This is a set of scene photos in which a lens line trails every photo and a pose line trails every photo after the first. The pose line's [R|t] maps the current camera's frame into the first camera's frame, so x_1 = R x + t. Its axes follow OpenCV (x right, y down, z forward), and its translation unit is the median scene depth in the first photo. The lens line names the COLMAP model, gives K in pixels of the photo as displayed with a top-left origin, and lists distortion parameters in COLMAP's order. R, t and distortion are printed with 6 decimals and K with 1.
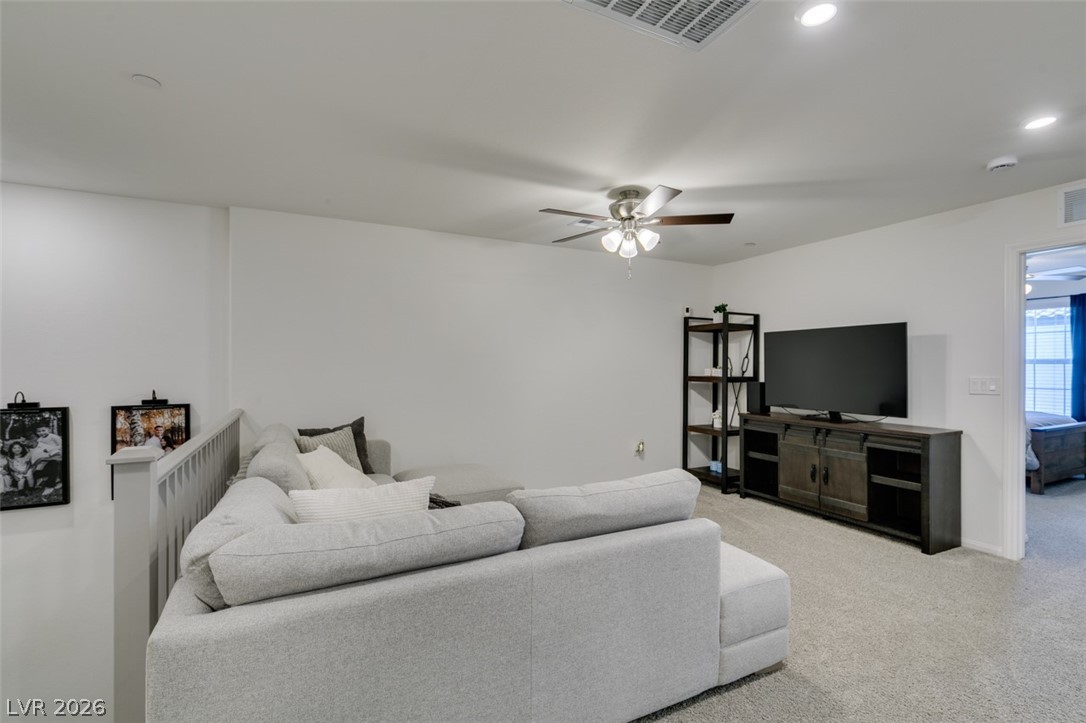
lens RADIAL K [[485.8, 0, 539.3], [0, 485.8, 366.4], [0, 0, 1]] dist [0.006357, -0.002129]
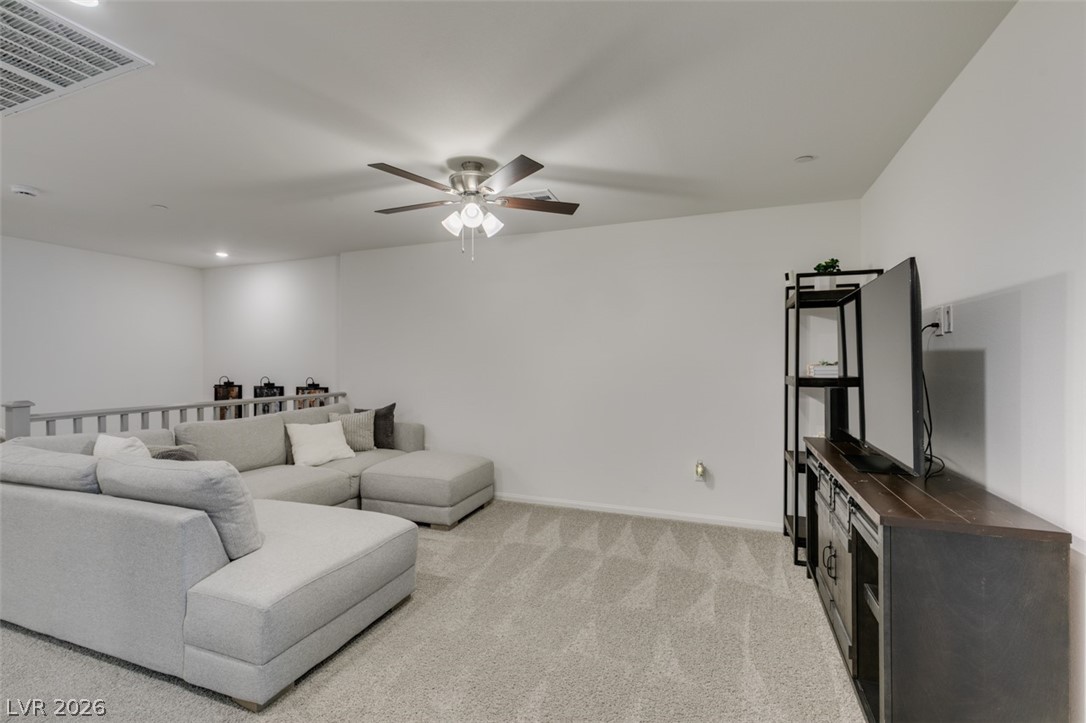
lens RADIAL K [[485.8, 0, 540.8], [0, 485.8, 357.5], [0, 0, 1]] dist [0.006357, -0.002129]
pose [[0.689572, -0.012057, -0.724117, 0.718801], [-0.000542, 0.999853, -0.017164, 0.008828], [0.724217, 0.012228, 0.689464, 0.381793]]
